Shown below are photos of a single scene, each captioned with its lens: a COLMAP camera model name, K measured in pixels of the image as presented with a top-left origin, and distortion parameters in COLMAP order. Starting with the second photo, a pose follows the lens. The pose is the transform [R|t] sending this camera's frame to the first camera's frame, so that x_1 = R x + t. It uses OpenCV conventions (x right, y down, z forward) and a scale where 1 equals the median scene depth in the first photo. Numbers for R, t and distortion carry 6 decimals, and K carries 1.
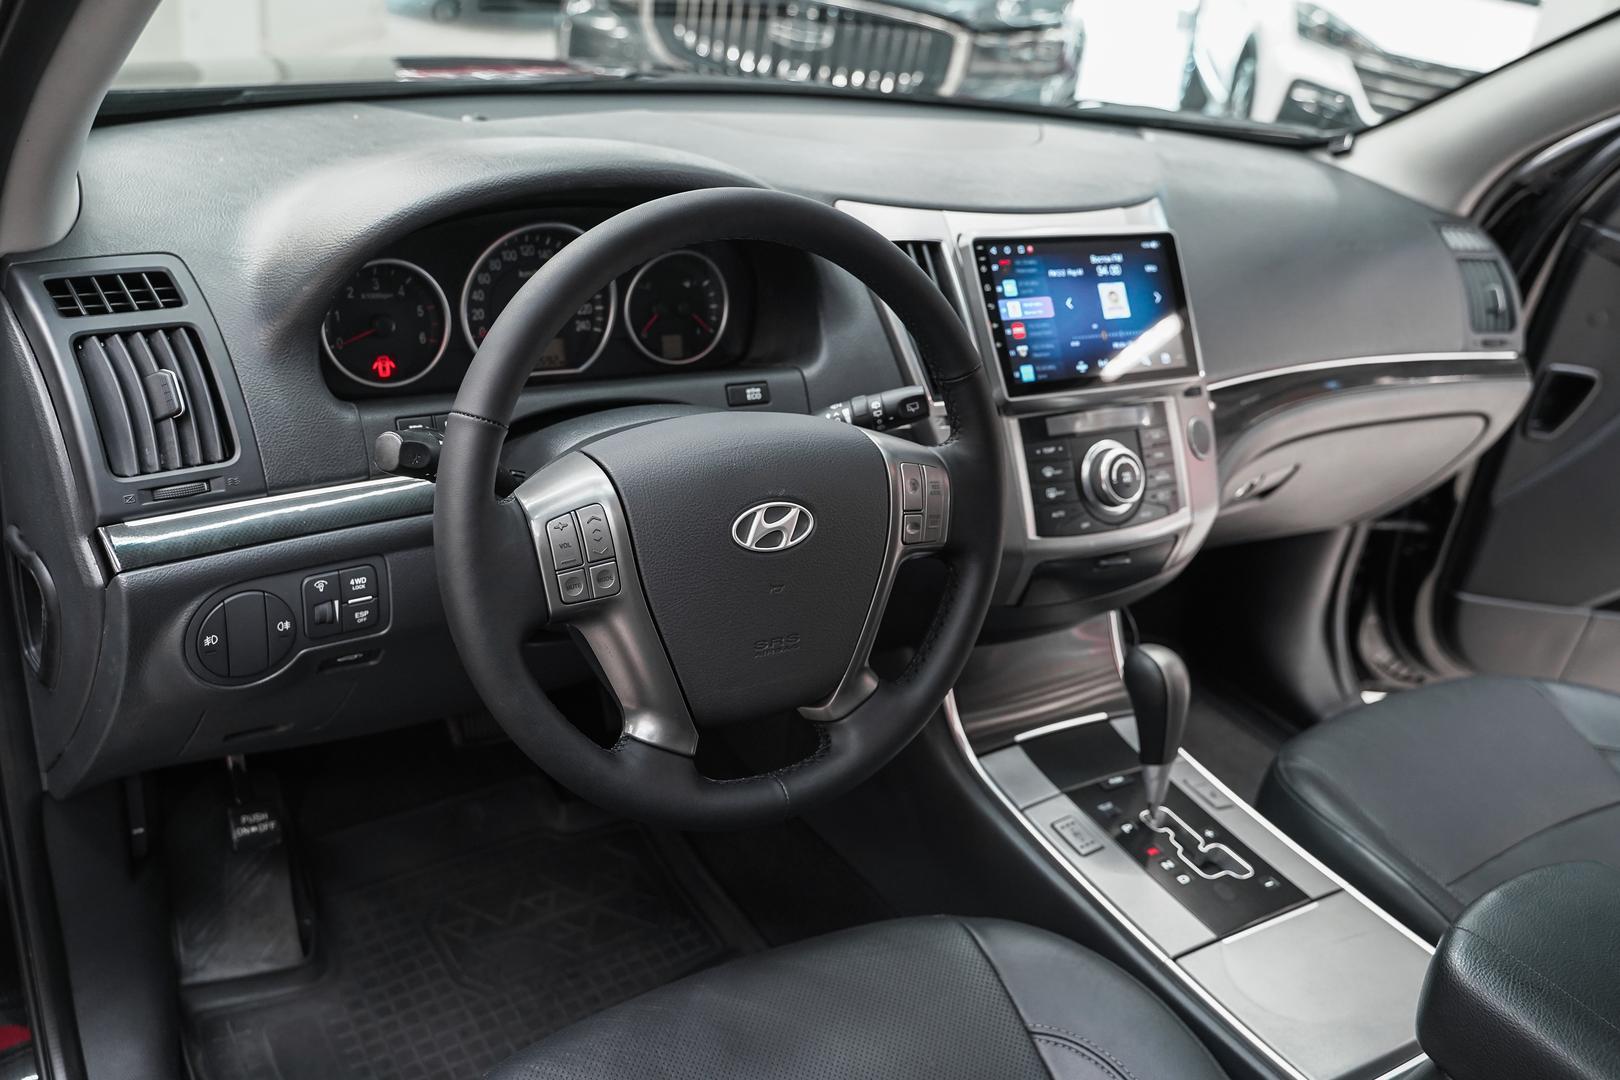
lens RADIAL K [[1326.2, 0, 791.6], [0, 1326.2, 541.8], [0, 0, 1]] dist [-0.004687, 0.001458]
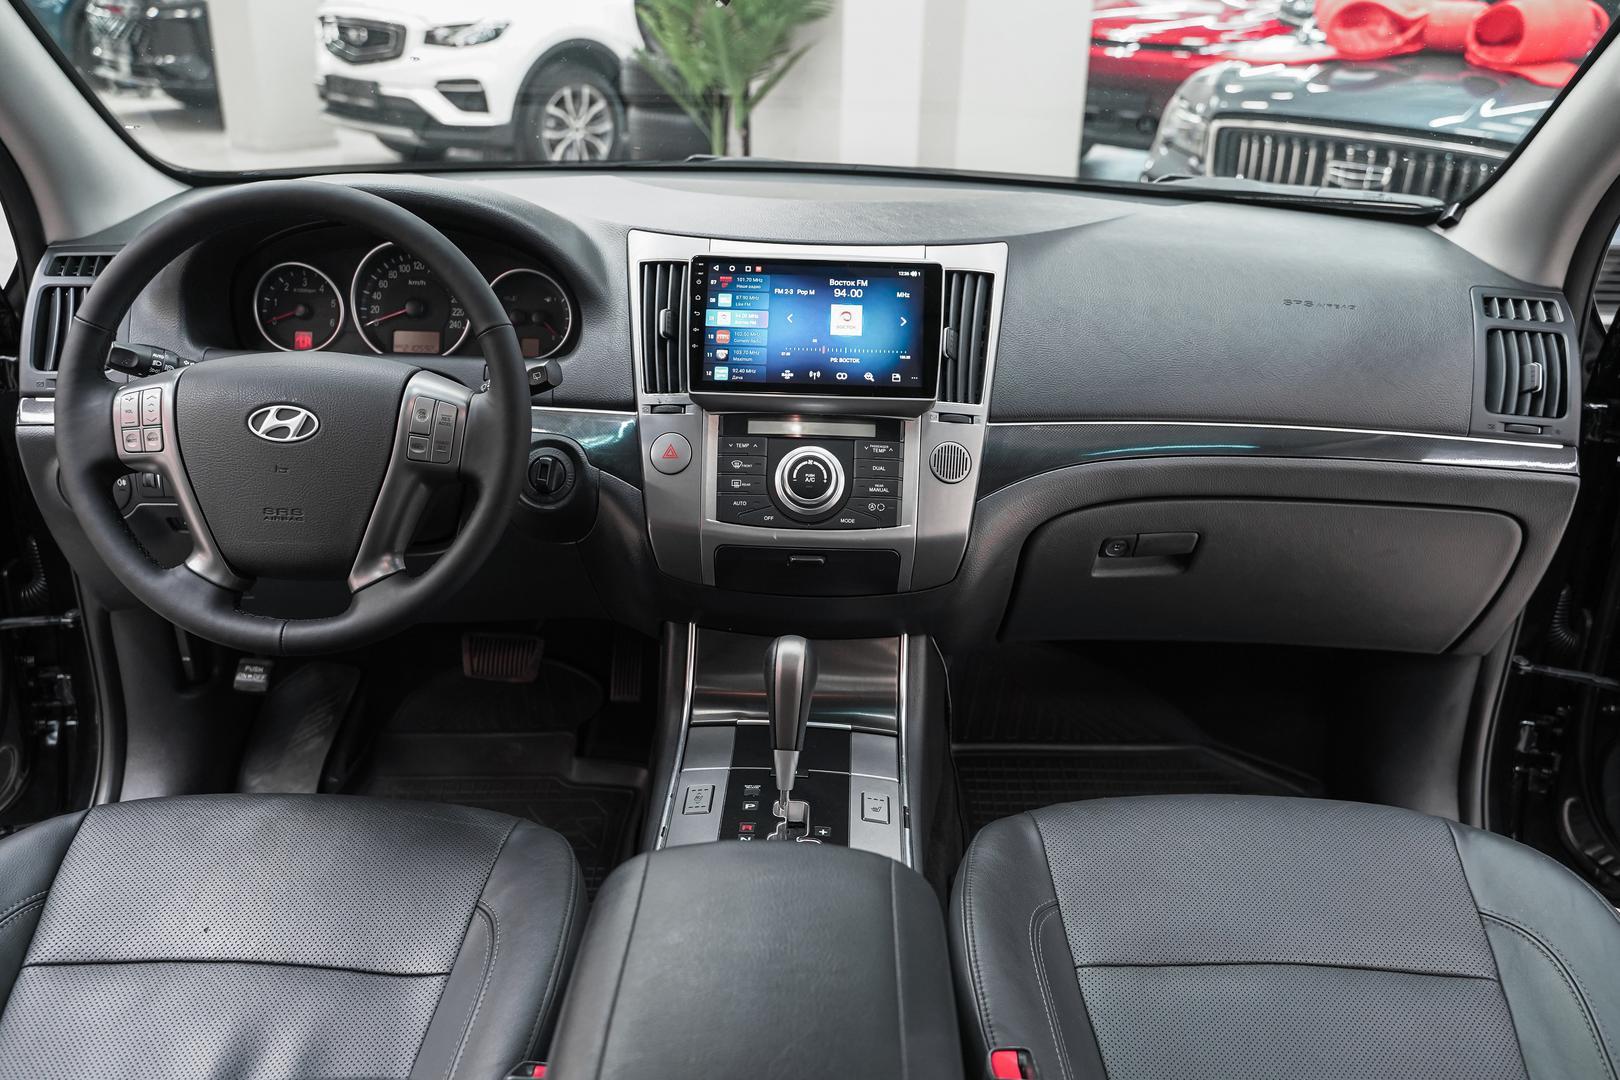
lens RADIAL K [[1324.0, 0, 810.0], [0, 1324.0, 540.0], [0, 0, 1]] dist [-0.010765, -0.008224]
pose [[0.840292, 0.107604, -0.531348, 0.835796], [-0.173032, 0.982075, -0.074757, 0.080757], [0.513779, 0.154757, 0.843849, 0.112429]]
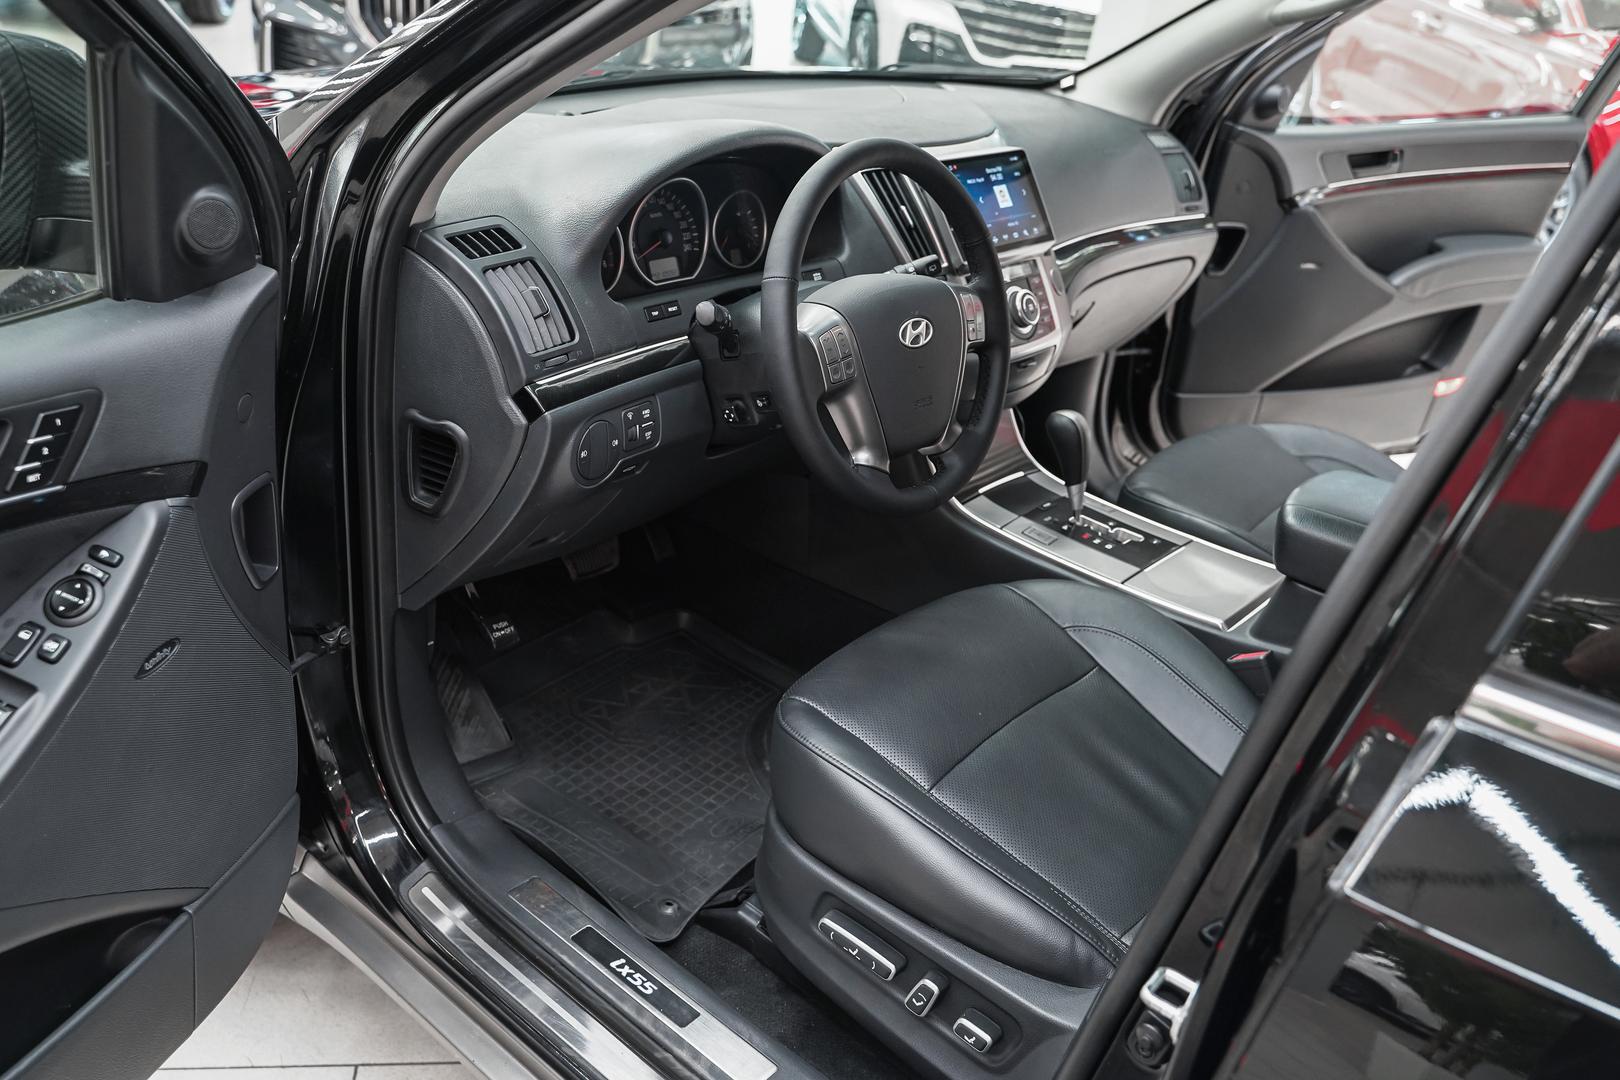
lens RADIAL K [[1326.2, 0, 791.6], [0, 1326.2, 541.8], [0, 0, 1]] dist [-0.004687, 0.001458]
pose [[0.953821, -0.165610, 0.250599, -0.462834], [0.158676, 0.986174, 0.047772, 0.106551], [-0.255046, -0.005802, 0.966912, -0.451733]]
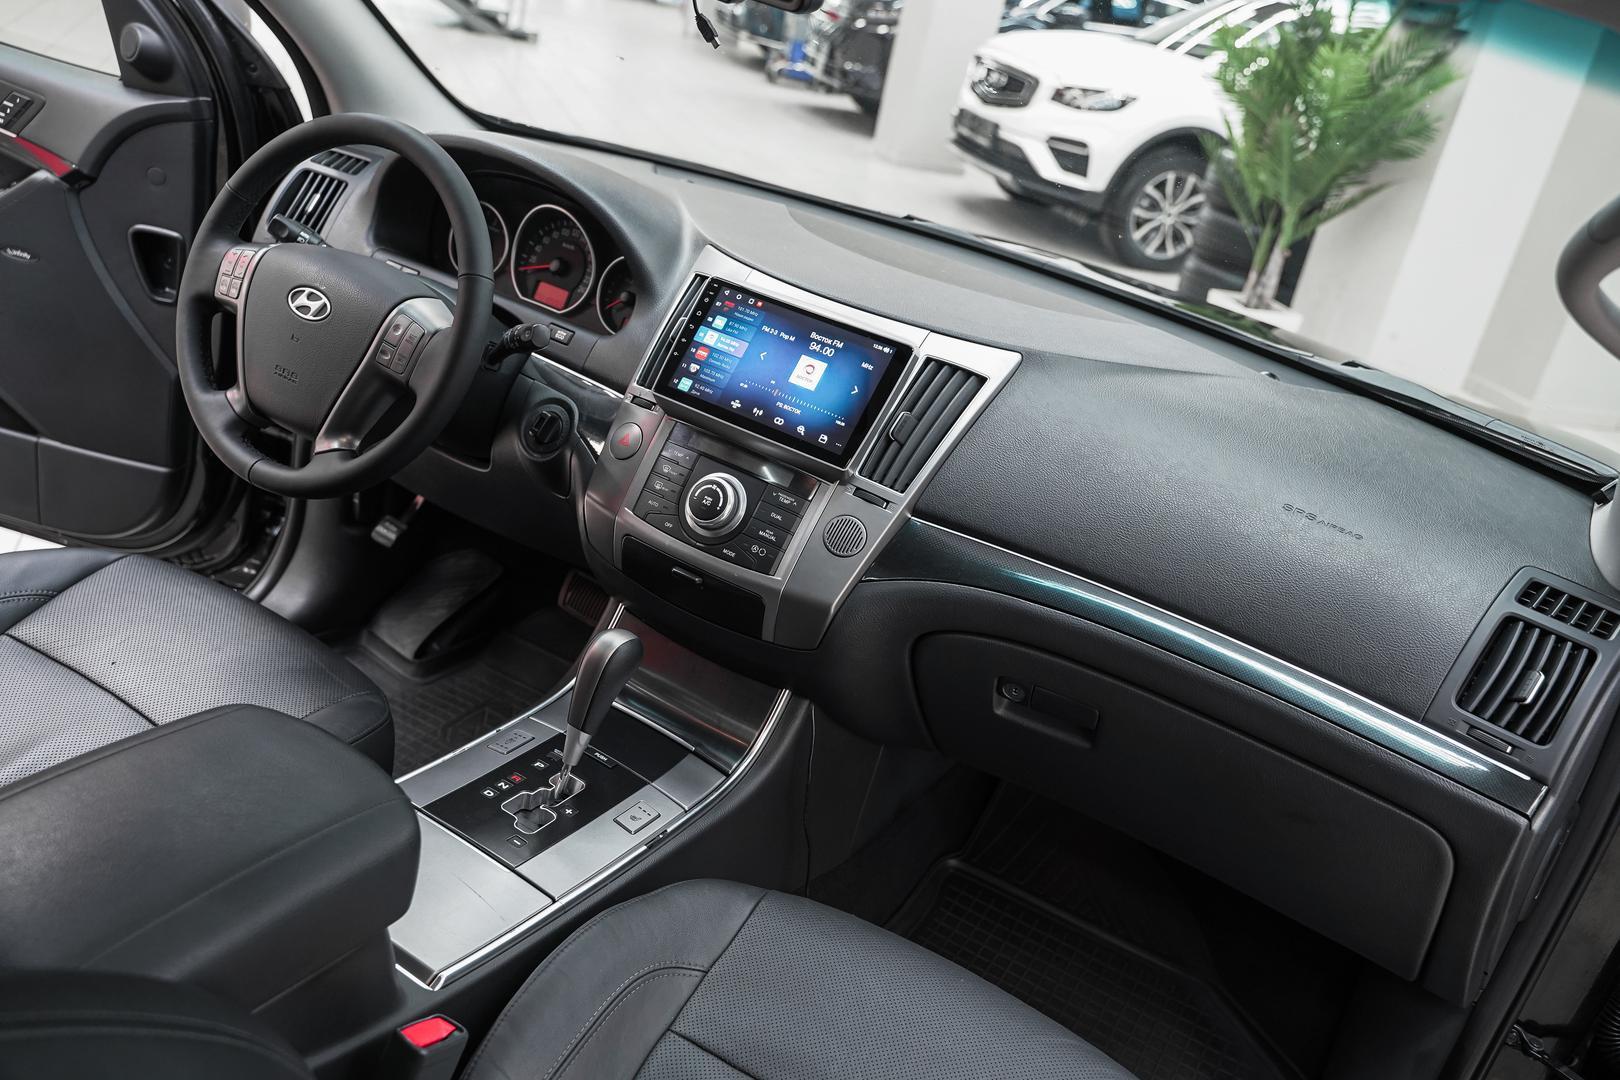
lens RADIAL K [[1344.1, 0, 810.0], [0, 1344.1, 540.0], [0, 0, 1]] dist [-0.018136, 0.006923]
pose [[0.475733, 0.319957, -0.819333, 1.247952], [-0.529699, 0.847859, 0.023535, -0.094444], [0.702209, 0.422803, 0.572835, 0.434587]]
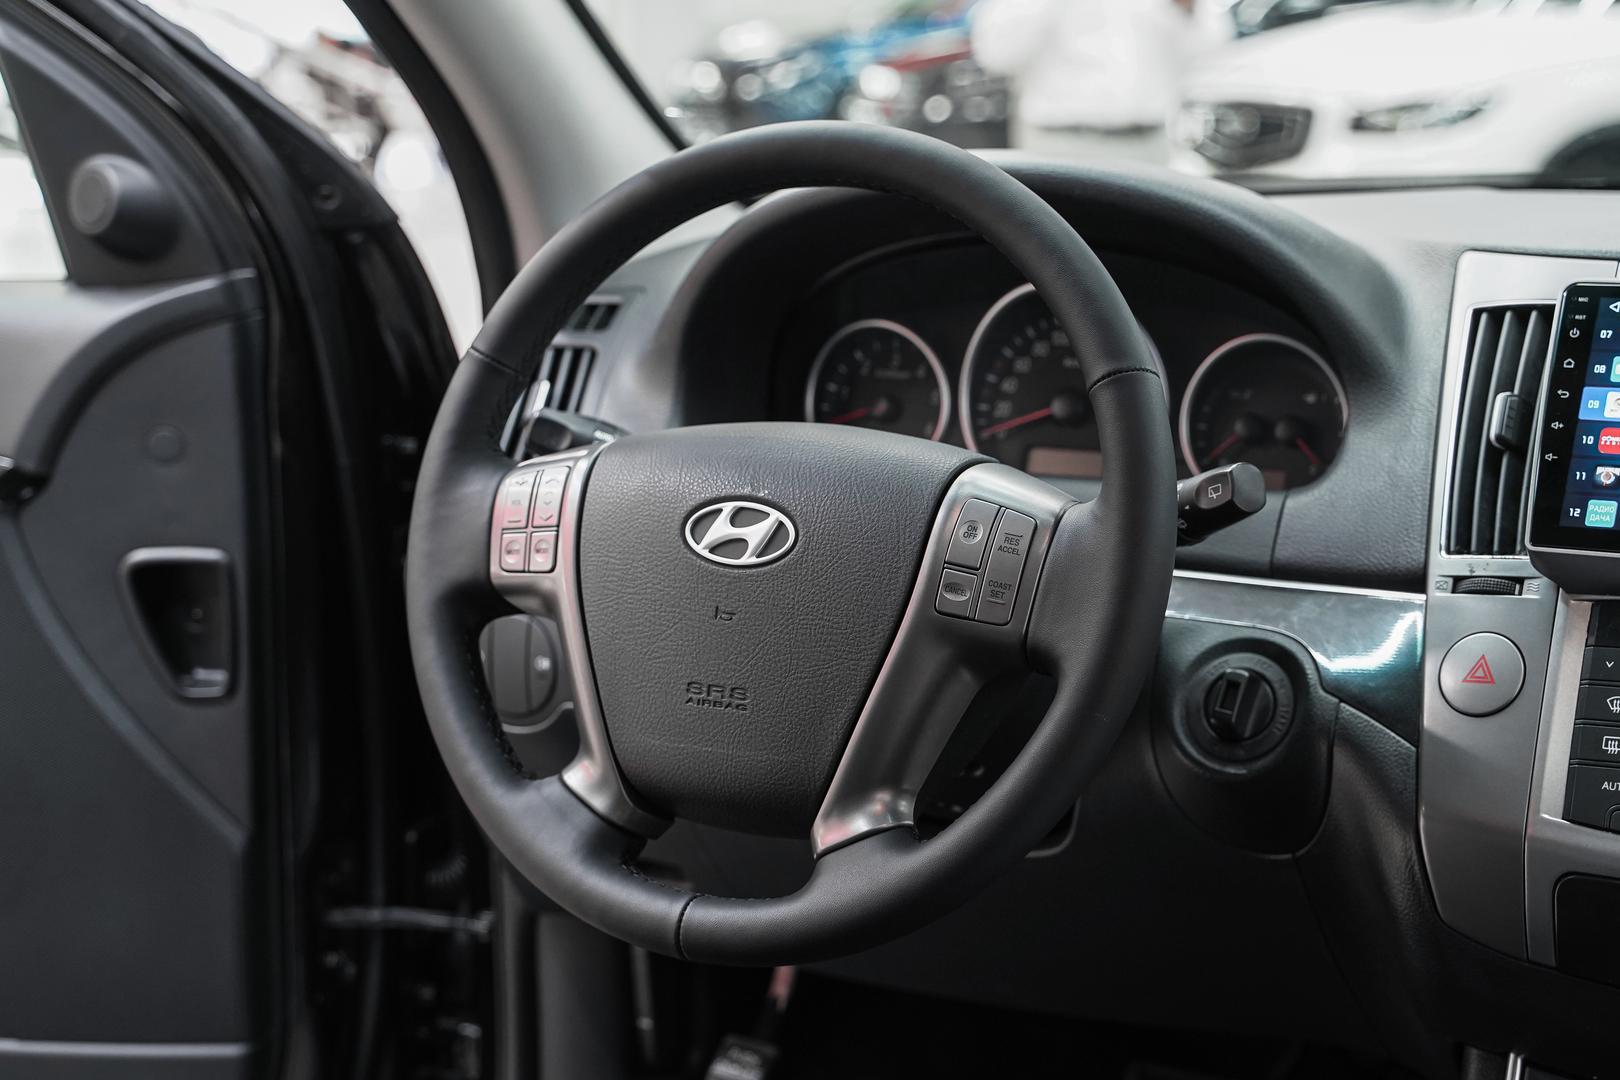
lens RADIAL K [[2430.8, 0, 812.6], [0, 2430.8, 510.3], [0, 0, 1]] dist [0.007421, -0.004622]
pose [[0.480435, 0.017363, -0.876858, 0.869524], [-0.328373, 0.930641, -0.161489, 0.132400], [0.813236, 0.365522, 0.452815, 0.290055]]
